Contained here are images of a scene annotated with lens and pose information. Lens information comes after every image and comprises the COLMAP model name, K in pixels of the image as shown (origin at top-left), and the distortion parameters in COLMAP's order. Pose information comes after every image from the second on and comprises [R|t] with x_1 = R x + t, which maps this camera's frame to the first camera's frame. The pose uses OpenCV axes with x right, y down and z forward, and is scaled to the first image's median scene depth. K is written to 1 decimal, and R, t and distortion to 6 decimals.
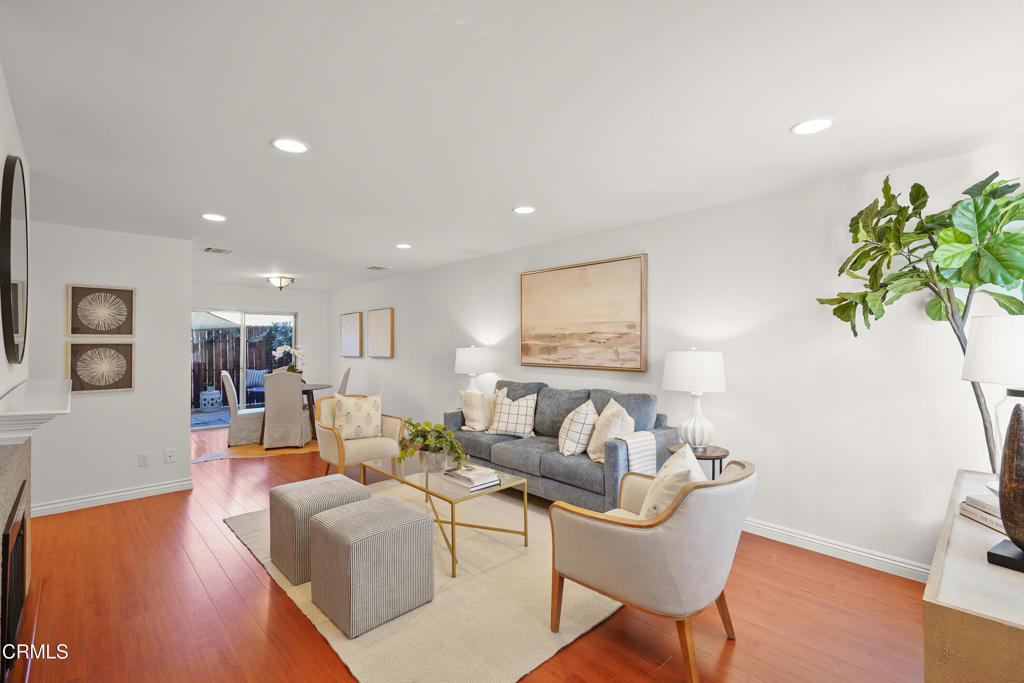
lens RADIAL K [[462.5, 0, 504.3], [0, 462.5, 335.2], [0, 0, 1]] dist [-0.001887, 0.000065]
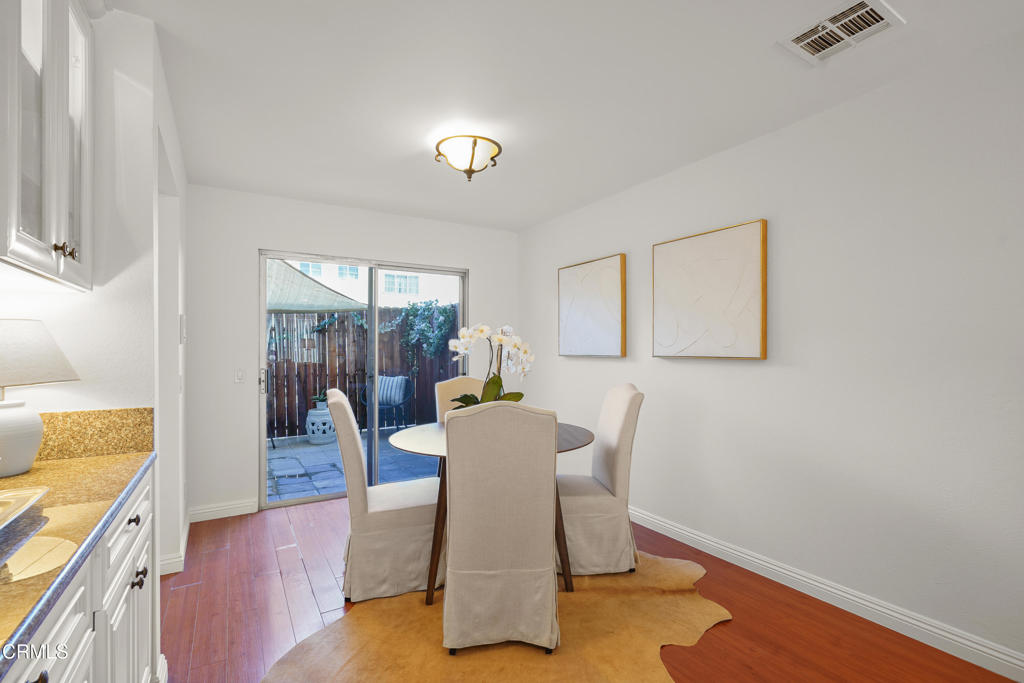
lens RADIAL K [[462.5, 0, 510.1], [0, 462.5, 342.8], [0, 0, 1]] dist [-0.001887, 0.000065]
pose [[0.979435, 0.001650, -0.201754, -0.264129], [0.001523, 0.999878, 0.015569, 0.021696], [0.201755, -0.015556, 0.979313, 0.446918]]
